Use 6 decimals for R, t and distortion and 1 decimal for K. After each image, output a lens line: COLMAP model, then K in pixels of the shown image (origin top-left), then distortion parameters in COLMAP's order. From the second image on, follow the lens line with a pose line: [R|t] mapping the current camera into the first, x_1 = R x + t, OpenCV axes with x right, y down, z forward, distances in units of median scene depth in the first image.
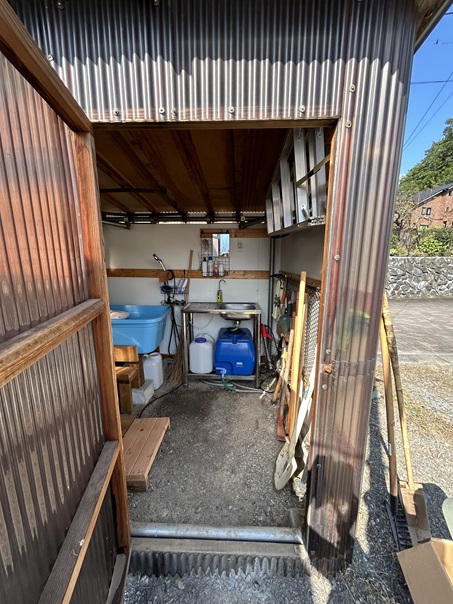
lens RADIAL K [[243.5, 0, 224.9], [0, 243.5, 303.3], [0, 0, 1]] dist [-0.001071, 0.001389]
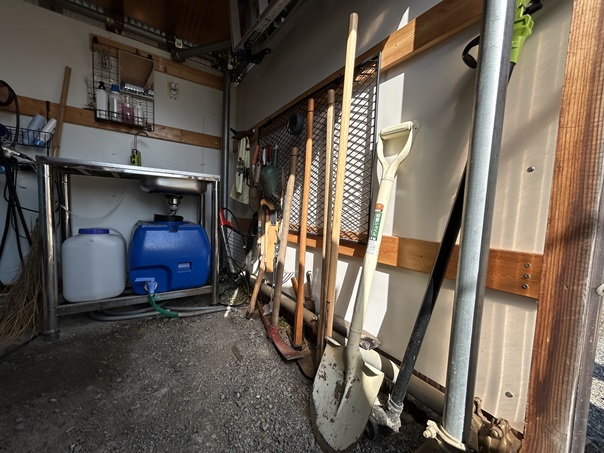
lens RADIAL K [[243.5, 0, 301.4], [0, 243.5, 227.7], [0, 0, 1]] dist [-0.001071, 0.001389]
pose [[0.796426, -0.010177, 0.604650, -0.064026], [0.067267, 0.995144, -0.071853, 0.209159], [-0.600983, 0.097899, 0.793244, 0.355518]]
